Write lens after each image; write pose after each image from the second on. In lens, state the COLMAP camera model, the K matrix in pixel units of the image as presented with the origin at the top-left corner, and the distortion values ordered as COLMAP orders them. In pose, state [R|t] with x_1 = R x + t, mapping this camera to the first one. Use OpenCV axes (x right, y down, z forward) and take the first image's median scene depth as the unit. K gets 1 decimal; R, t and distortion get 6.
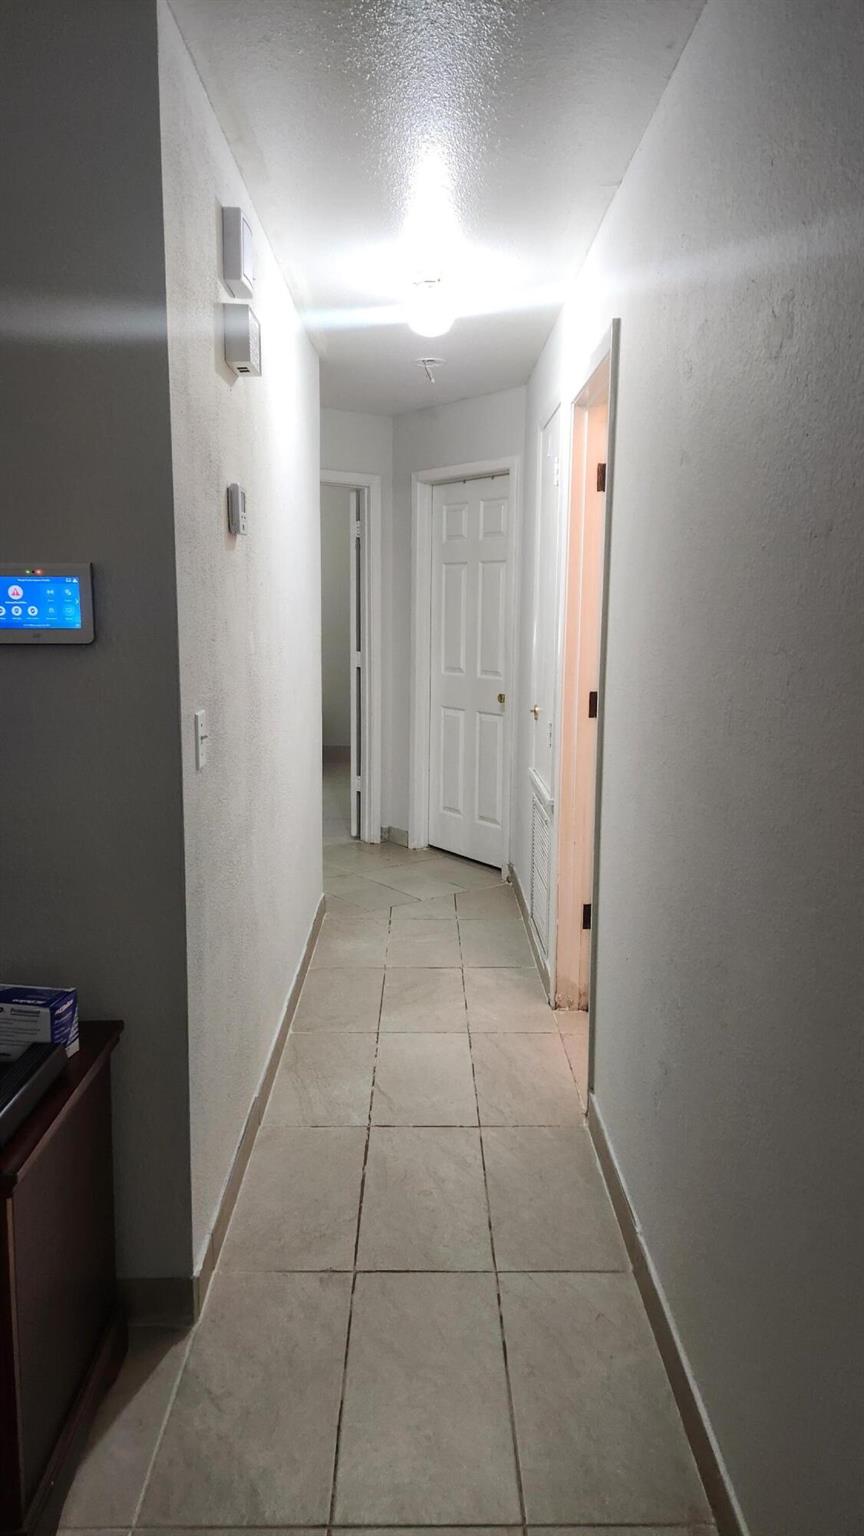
lens RADIAL K [[1028.6, 0, 431.9], [0, 1028.6, 766.2], [0, 0, 1]] dist [0.046463, -0.024689]
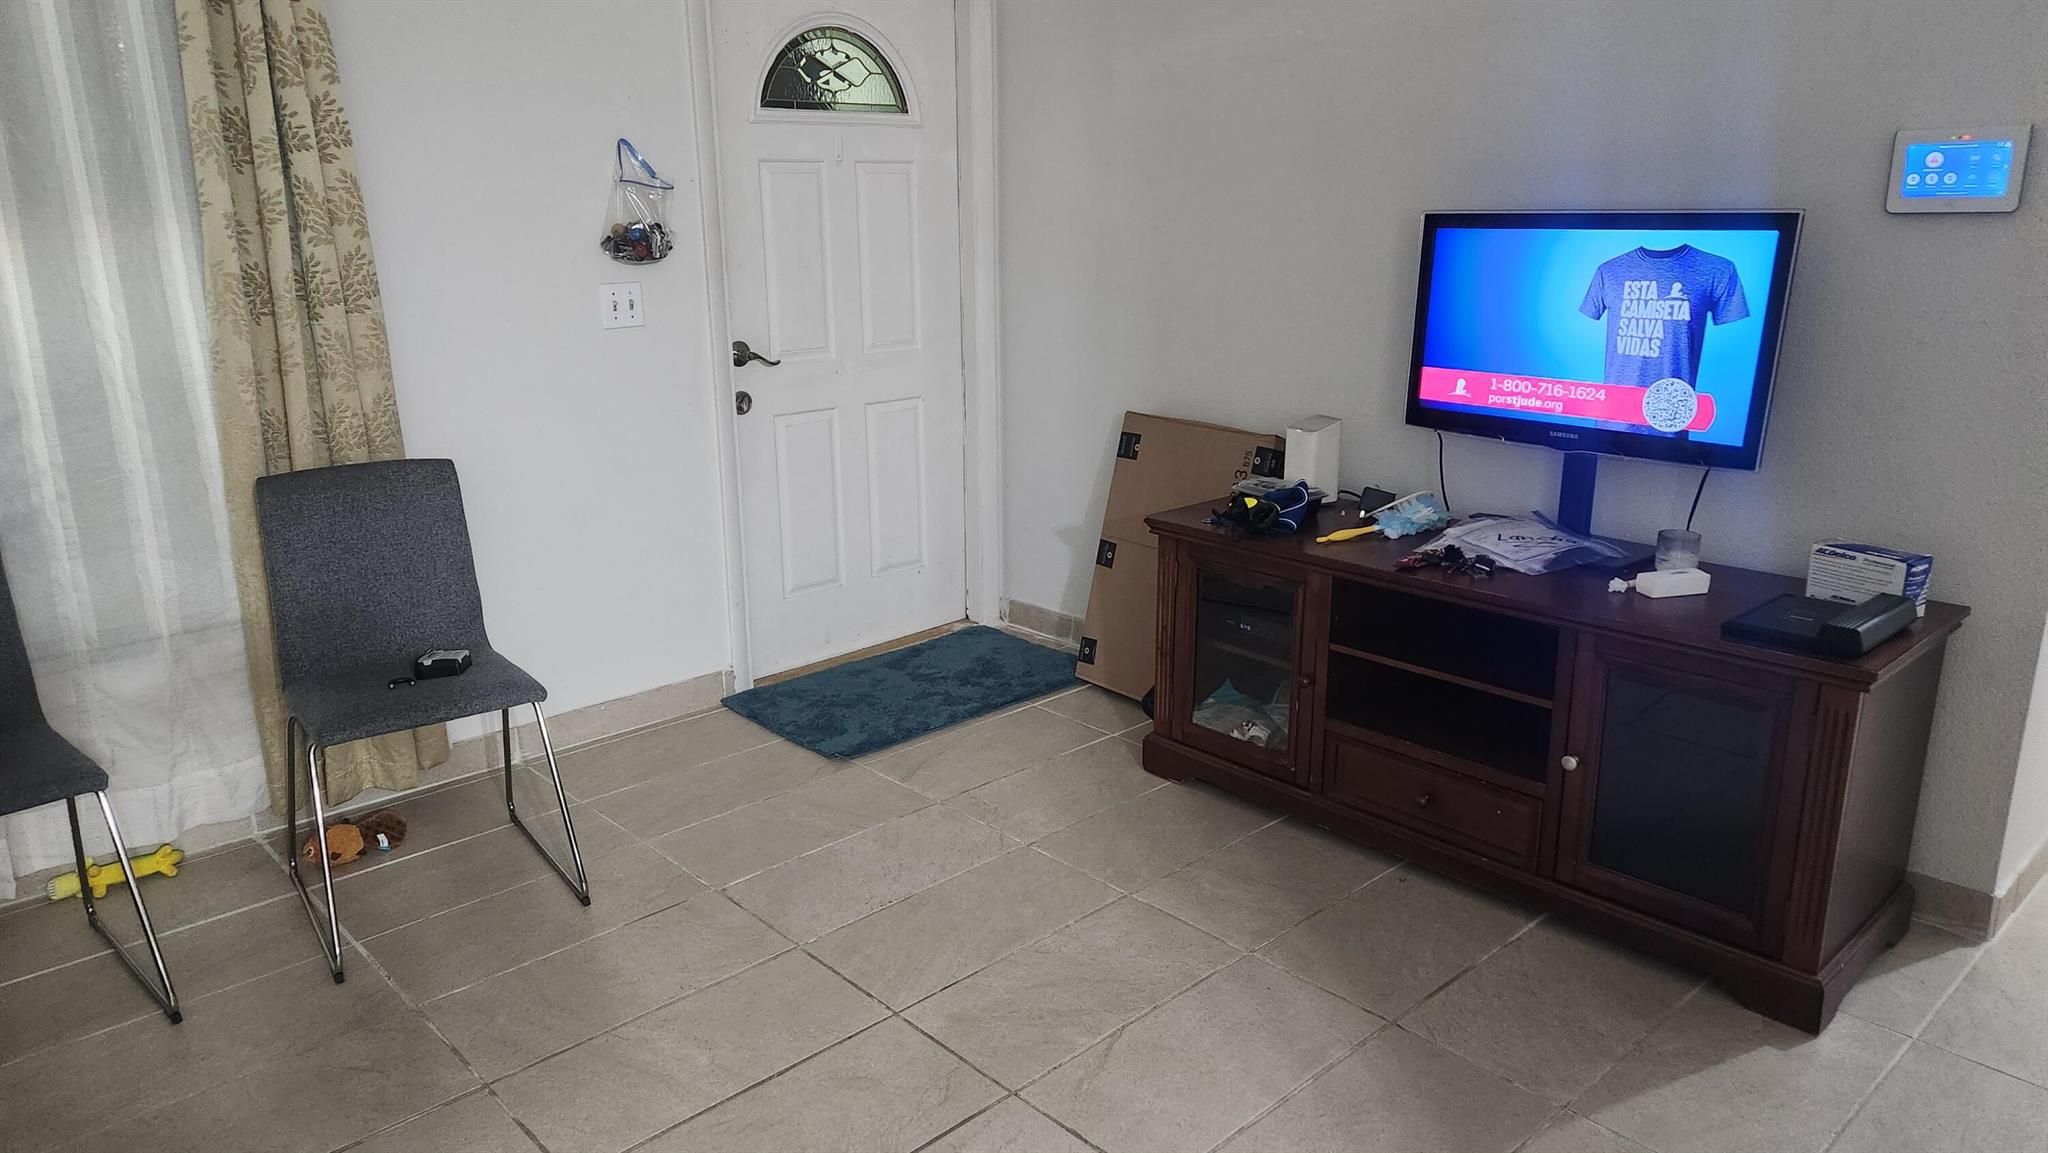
lens RADIAL K [[1371.4, 0, 1037.6], [0, 1371.4, 565.1], [0, 0, 1]] dist [0.046463, -0.024689]
pose [[0.676195, 0.178240, -0.714836, 0.040493], [-0.099579, 0.983500, 0.151034, 0.097255], [0.729962, -0.030946, 0.682787, -0.547239]]
